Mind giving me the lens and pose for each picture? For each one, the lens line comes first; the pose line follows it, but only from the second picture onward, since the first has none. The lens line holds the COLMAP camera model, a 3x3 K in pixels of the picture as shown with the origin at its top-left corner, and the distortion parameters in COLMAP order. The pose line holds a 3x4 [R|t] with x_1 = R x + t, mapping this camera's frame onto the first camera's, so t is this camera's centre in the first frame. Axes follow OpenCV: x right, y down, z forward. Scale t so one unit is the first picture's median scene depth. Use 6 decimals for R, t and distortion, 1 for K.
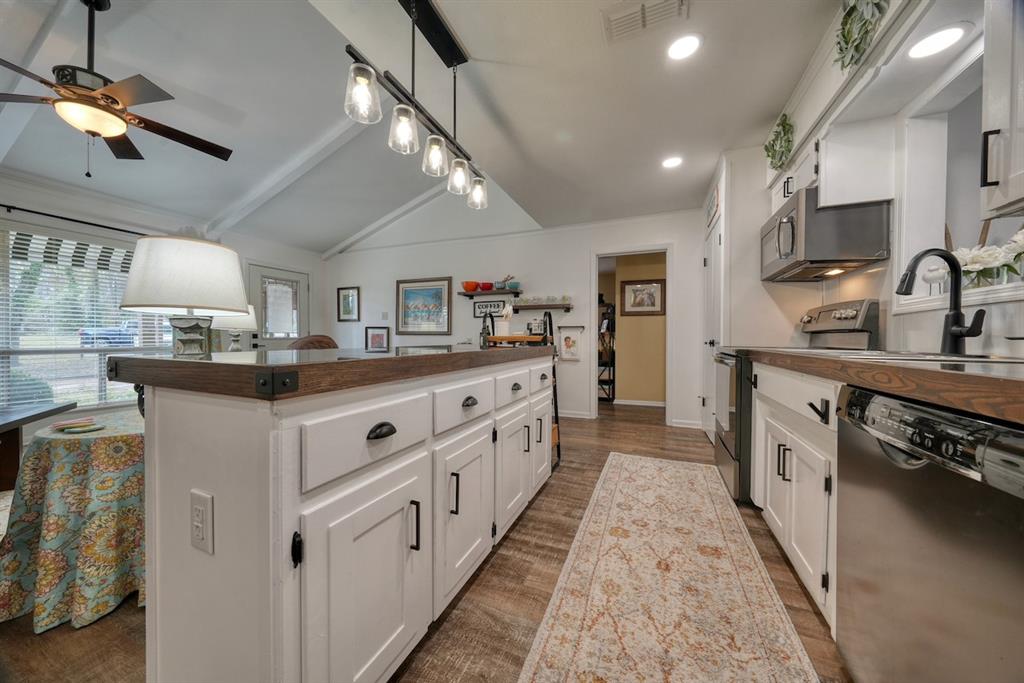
lens RADIAL K [[346.8, 0, 513.2], [0, 346.8, 340.3], [0, 0, 1]] dist [-0.004084, 0.000427]
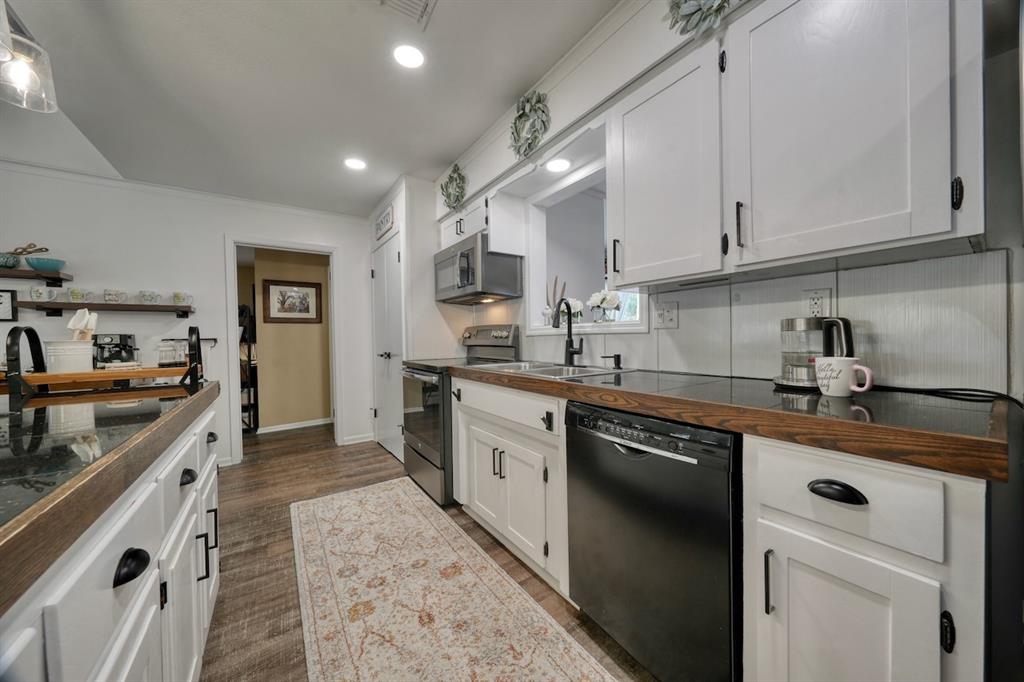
lens RADIAL K [[346.8, 0, 513.2], [0, 346.8, 339.8], [0, 0, 1]] dist [-0.004084, 0.000427]
pose [[0.538169, -0.021005, 0.842575, -0.131742], [0.024663, 0.999654, 0.009168, -0.057609], [-0.842476, 0.015847, 0.538501, 0.205866]]
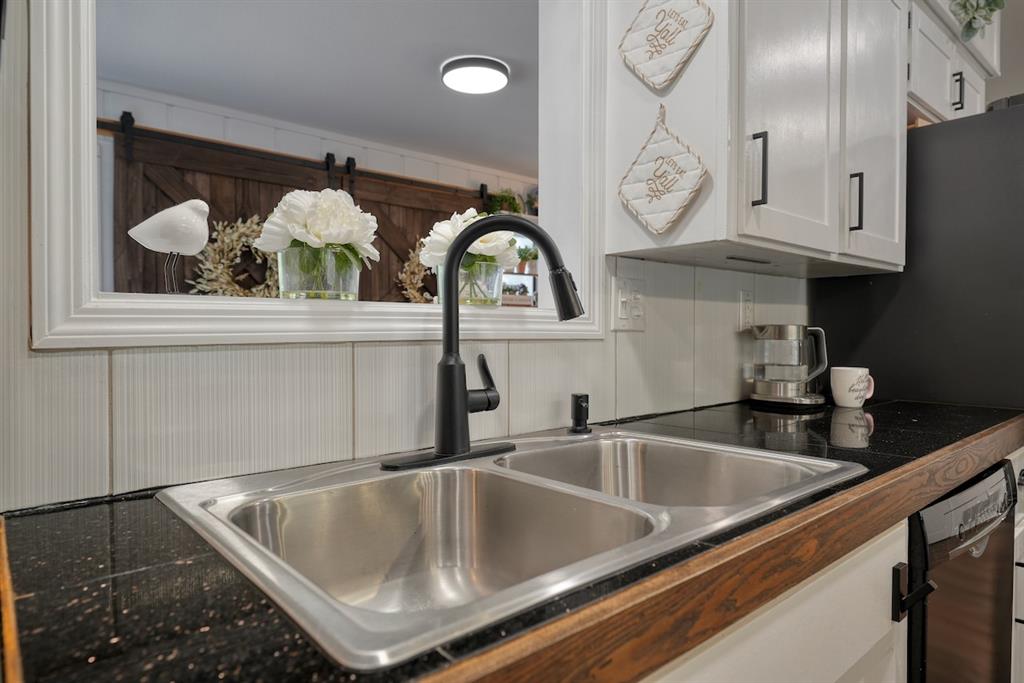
lens RADIAL K [[614.7, 0, 512.0], [0, 614.7, 341.5], [0, 0, 1]] dist [0.000351, -0.000171]
pose [[-0.898058, -0.007730, 0.439808, 0.511941], [0.001461, 0.999788, 0.020556, -0.069253], [-0.439874, 0.019103, -0.897856, 0.979161]]
